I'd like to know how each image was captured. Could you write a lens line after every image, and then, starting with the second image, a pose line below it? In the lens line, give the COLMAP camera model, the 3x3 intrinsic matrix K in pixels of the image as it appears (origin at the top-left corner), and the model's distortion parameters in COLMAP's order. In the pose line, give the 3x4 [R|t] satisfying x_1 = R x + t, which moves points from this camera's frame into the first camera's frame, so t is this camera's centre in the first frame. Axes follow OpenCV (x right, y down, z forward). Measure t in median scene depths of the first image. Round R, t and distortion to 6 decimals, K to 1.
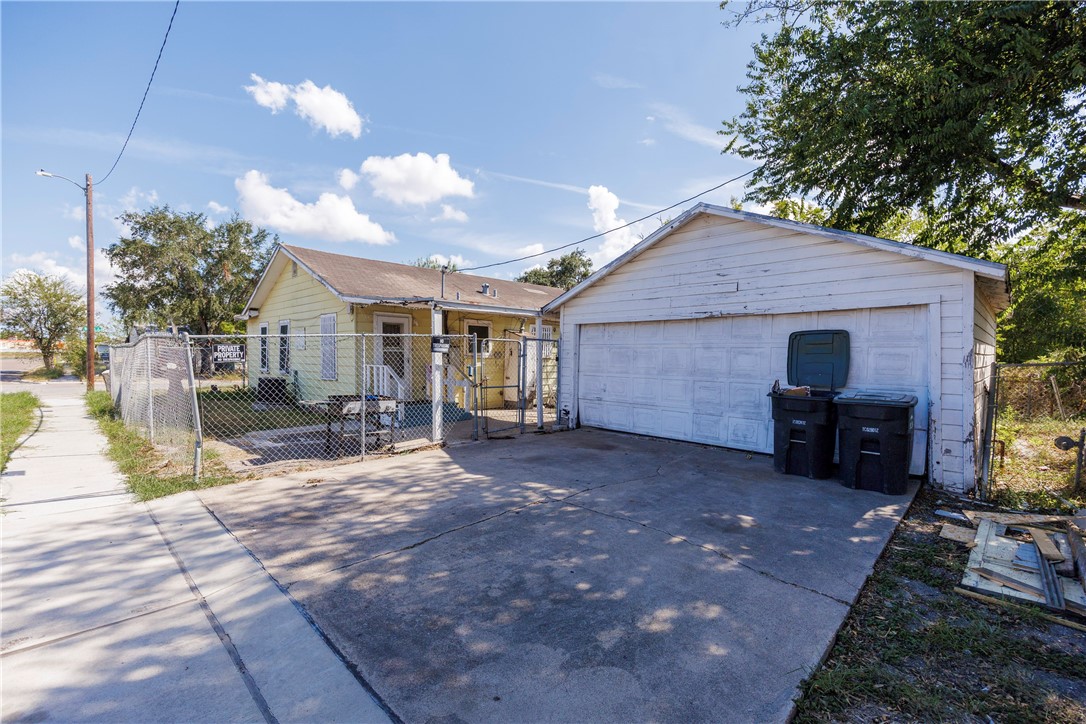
lens RADIAL K [[474.5, 0, 549.0], [0, 474.5, 359.2], [0, 0, 1]] dist [0.005191, -0.002269]
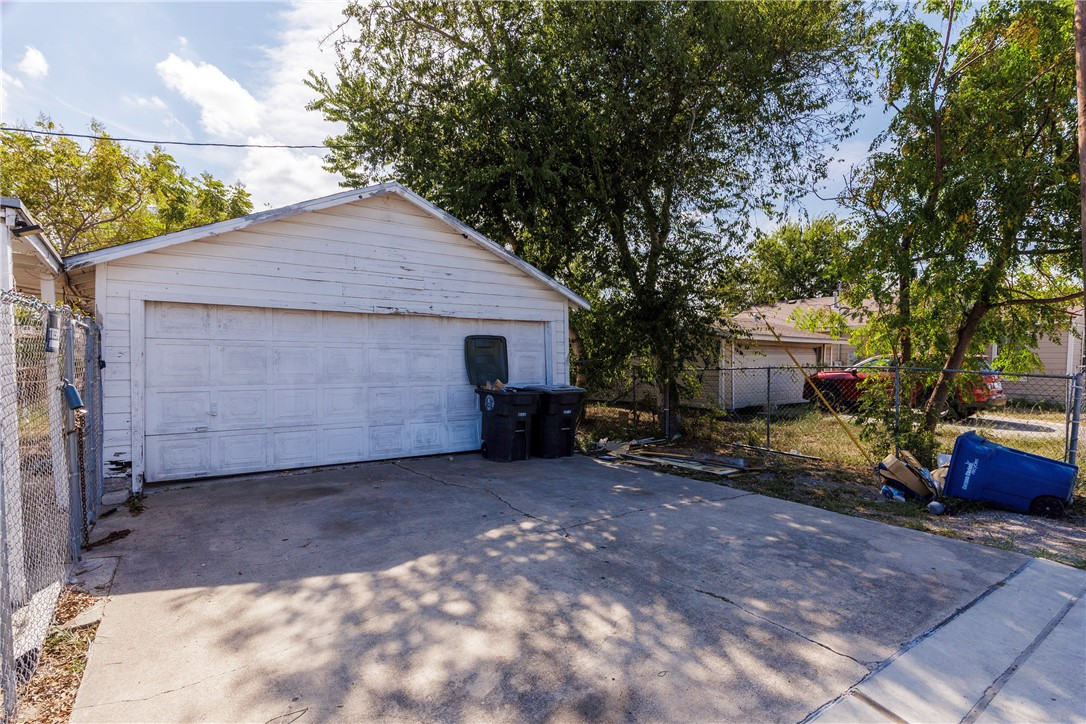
lens RADIAL K [[534.1, 0, 549.8], [0, 534.1, 368.1], [0, 0, 1]] dist [0.003933, -0.002081]
pose [[0.172868, -0.024355, 0.984644, -0.755121], [0.005113, 0.999703, 0.023830, -0.013119], [-0.984932, 0.000915, 0.172941, 0.695055]]
